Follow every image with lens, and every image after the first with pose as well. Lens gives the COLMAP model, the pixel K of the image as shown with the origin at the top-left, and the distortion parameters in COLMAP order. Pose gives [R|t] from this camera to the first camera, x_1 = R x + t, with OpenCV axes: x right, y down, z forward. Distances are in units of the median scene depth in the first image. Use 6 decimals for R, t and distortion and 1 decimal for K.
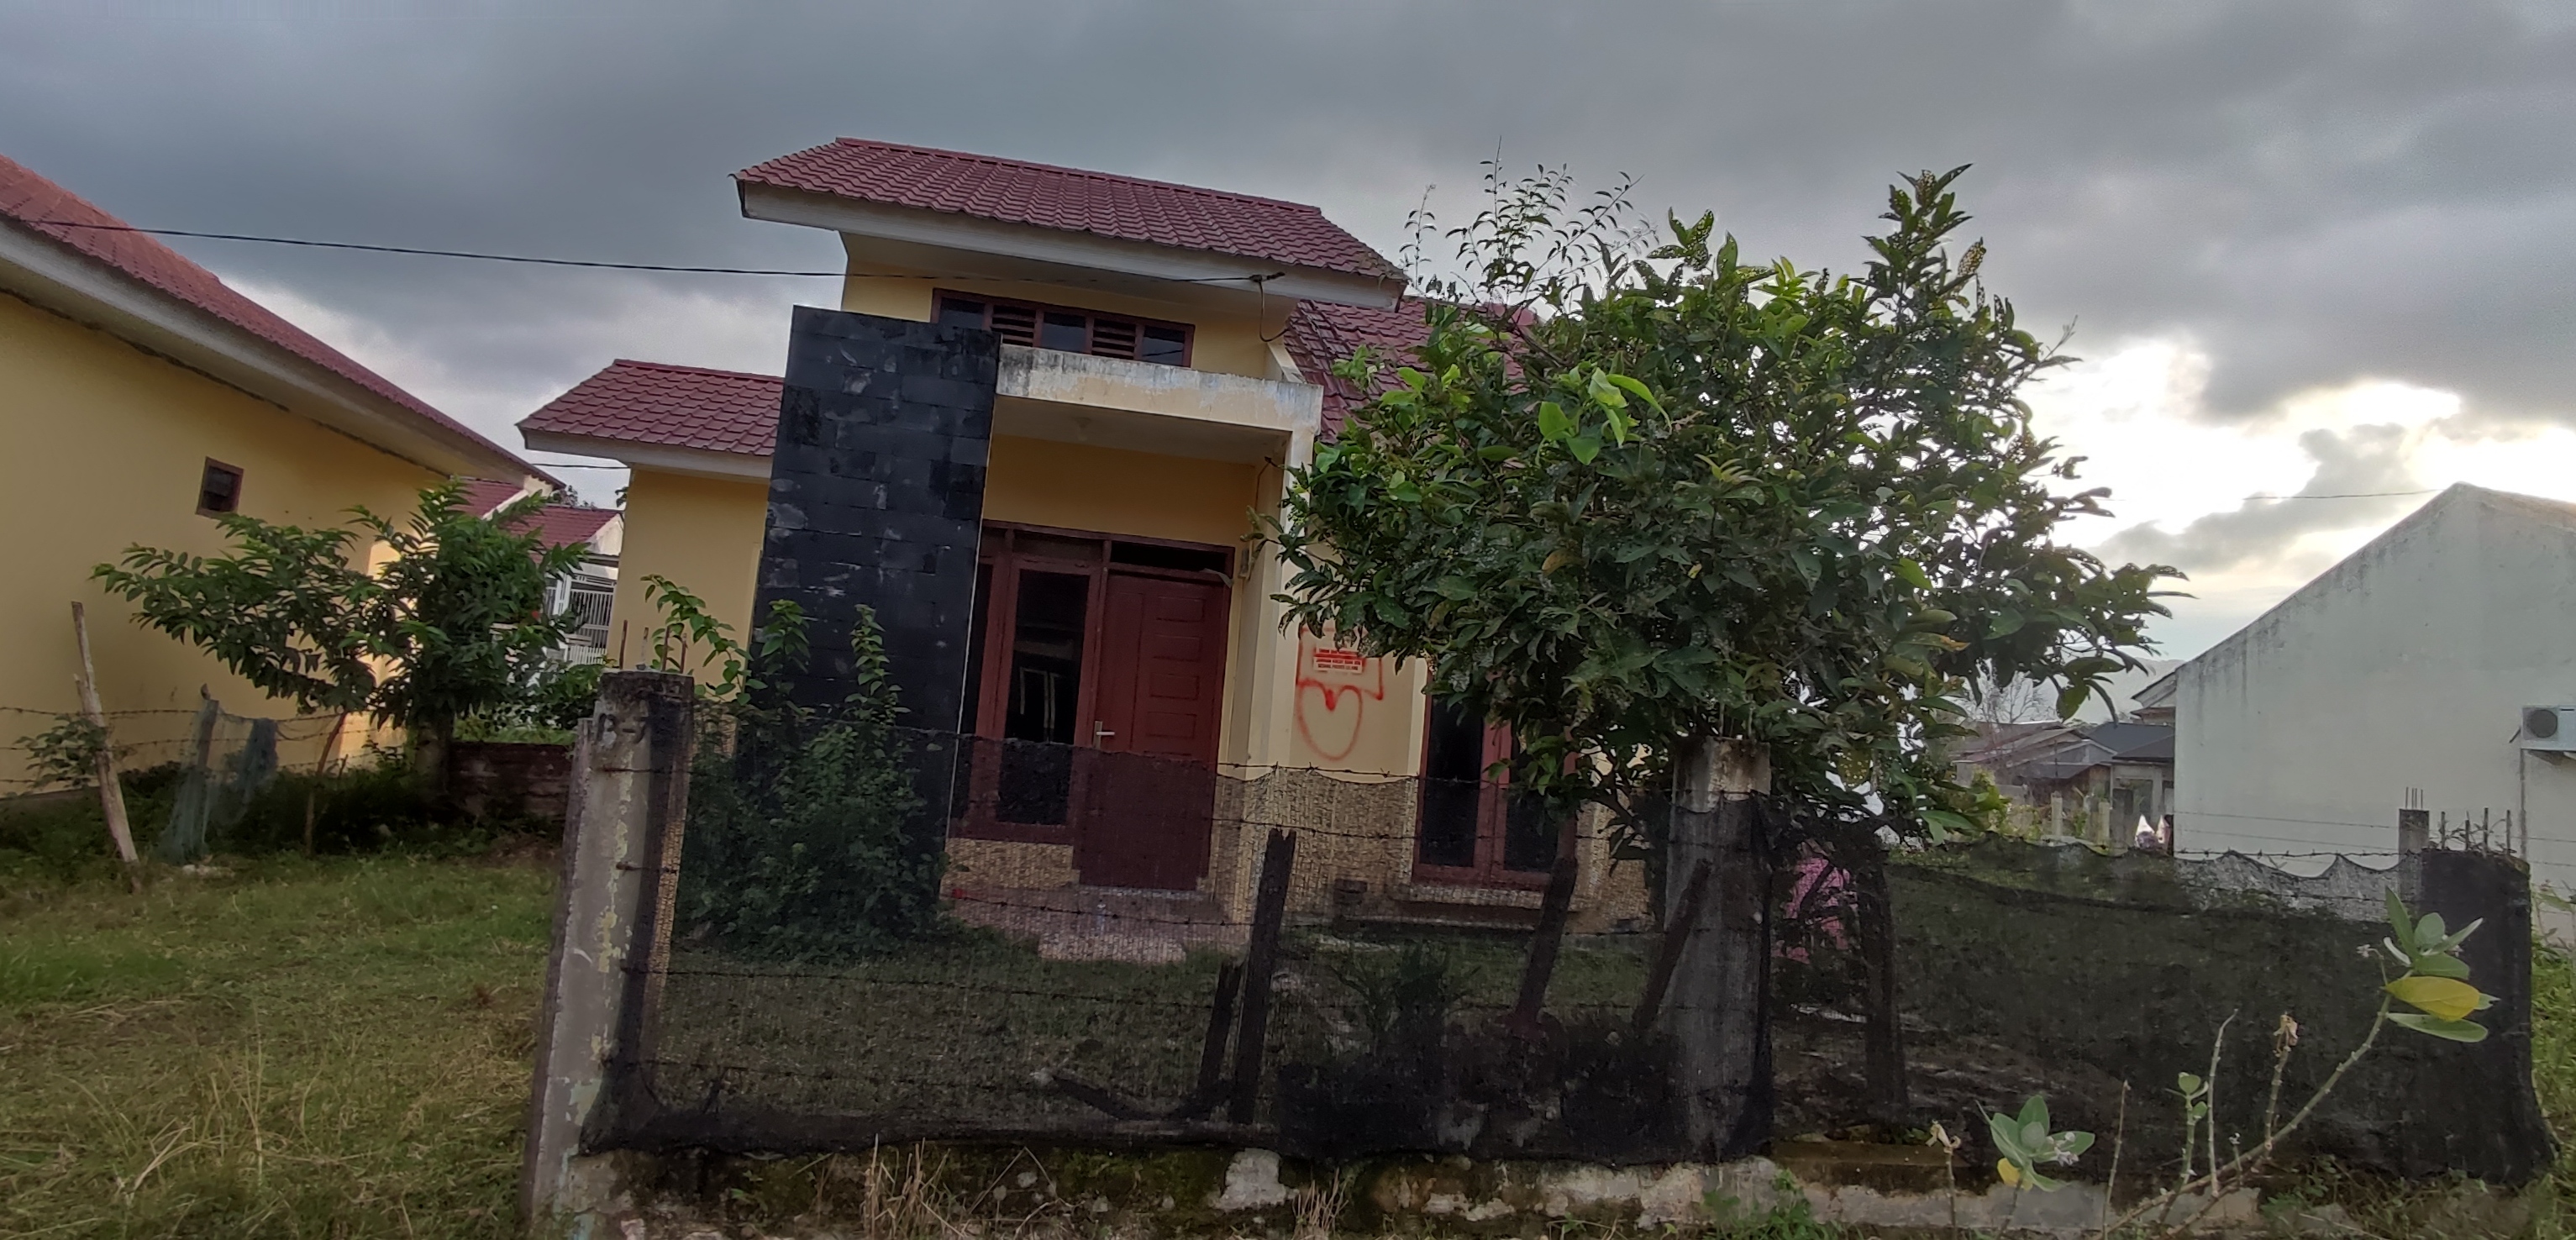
lens RADIAL K [[1236.9, 0, 1225.3], [0, 1236.9, 600.3], [0, 0, 1]] dist [0.000402, 0.000053]
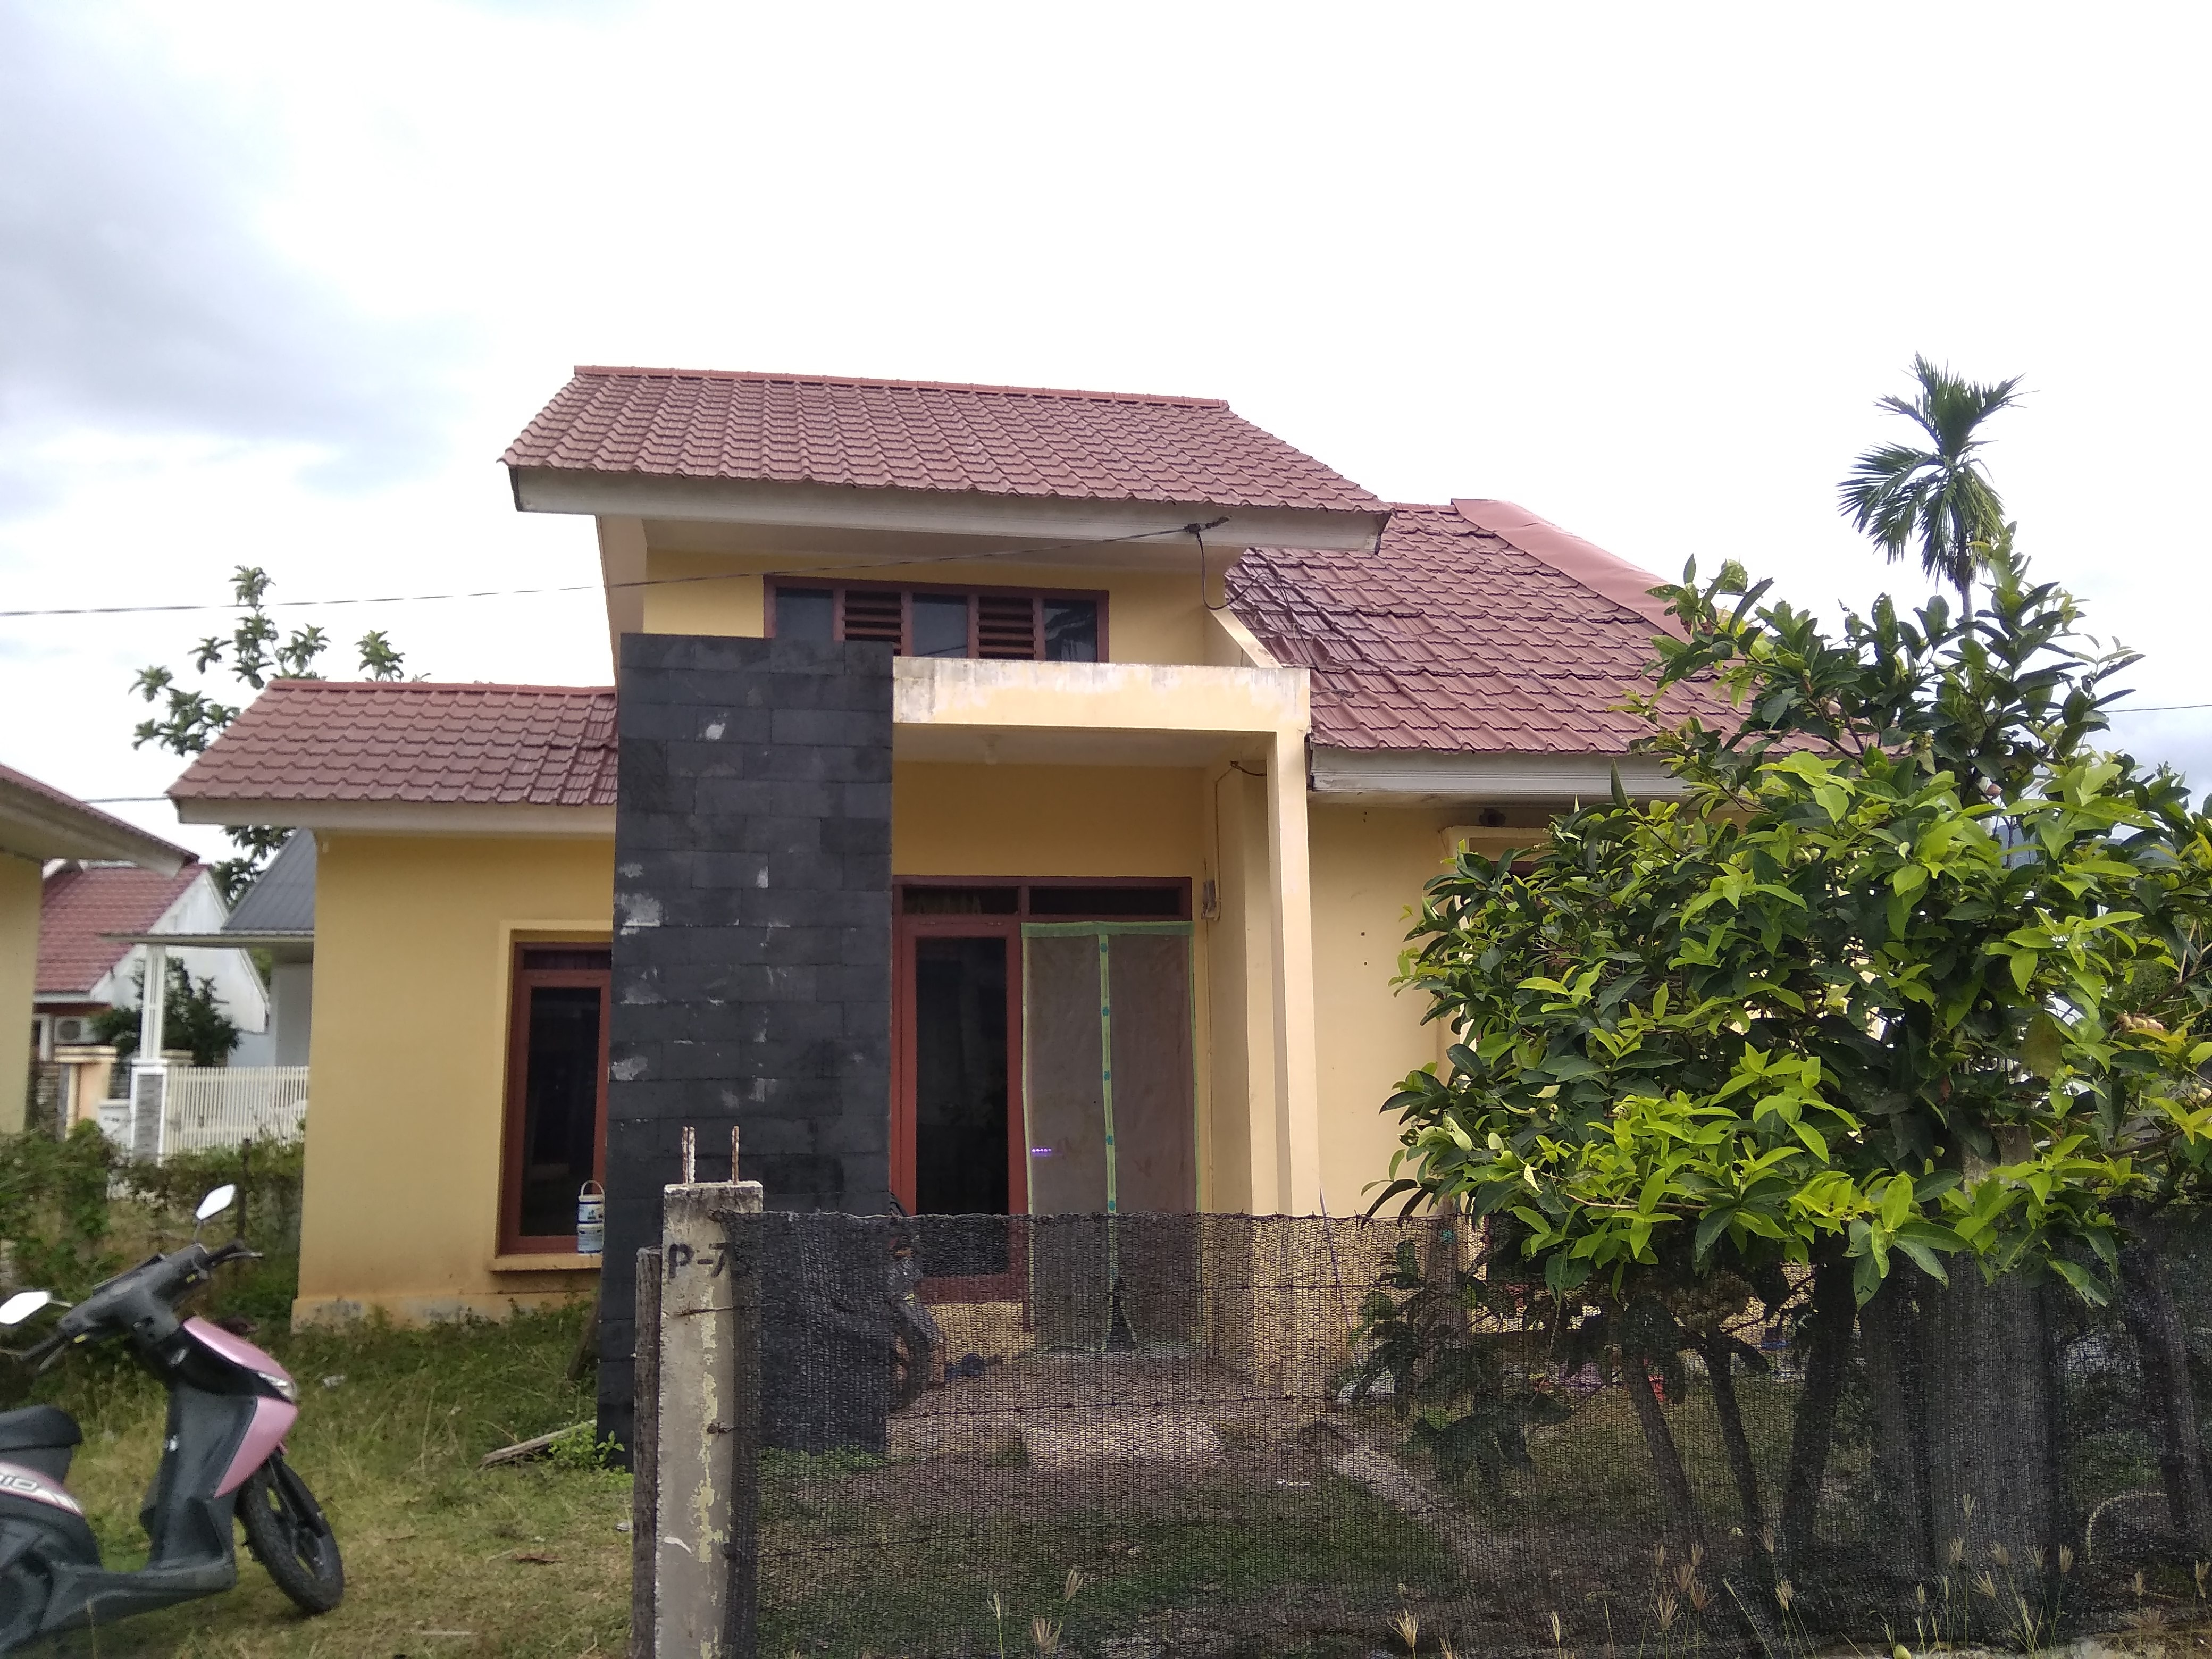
lens RADIAL K [[1751.9, 0, 1111.9], [0, 1751.9, 823.2], [0, 0, 1]] dist [0.042353, -0.005749]
pose [[0.994898, -0.094203, 0.036102, -0.096880], [0.095603, 0.994646, -0.039244, -0.049785], [-0.032212, 0.042495, 0.998577, -0.087705]]
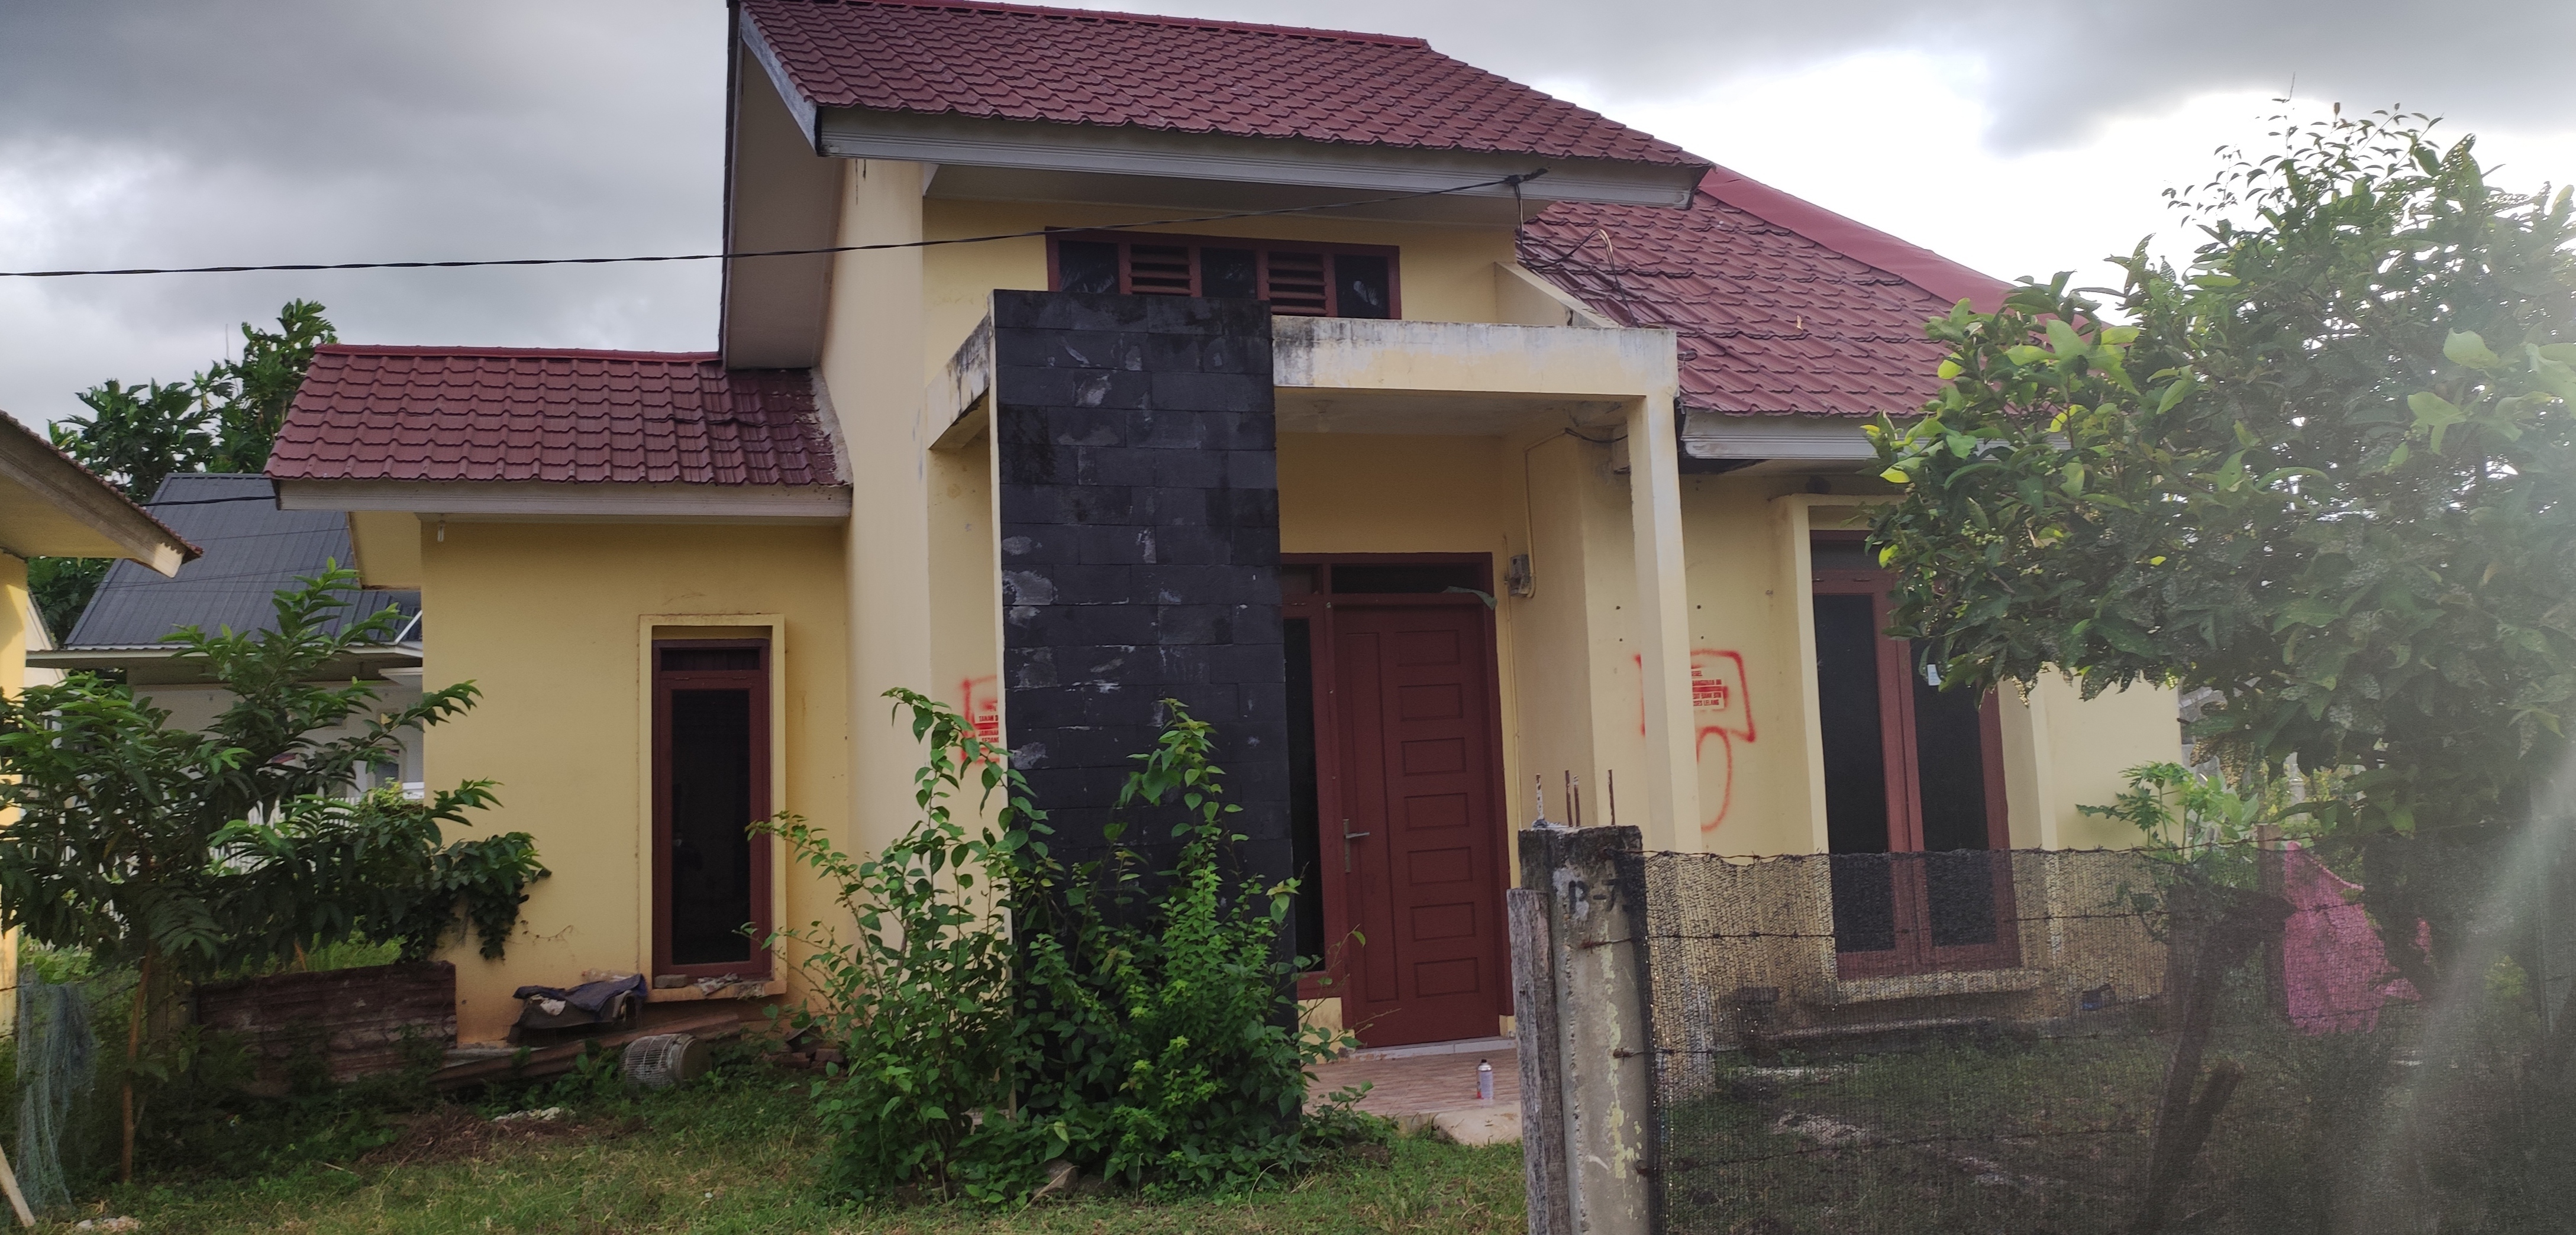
lens RADIAL K [[1976.7, 0, 1264.0], [0, 1976.7, 609.7], [0, 0, 1]] dist [0.022757, 0.004237]
pose [[0.981193, -0.112275, 0.157020, -0.389505], [0.110155, 0.993667, 0.022168, -0.064356], [-0.158515, -0.004455, 0.987347, -0.137655]]
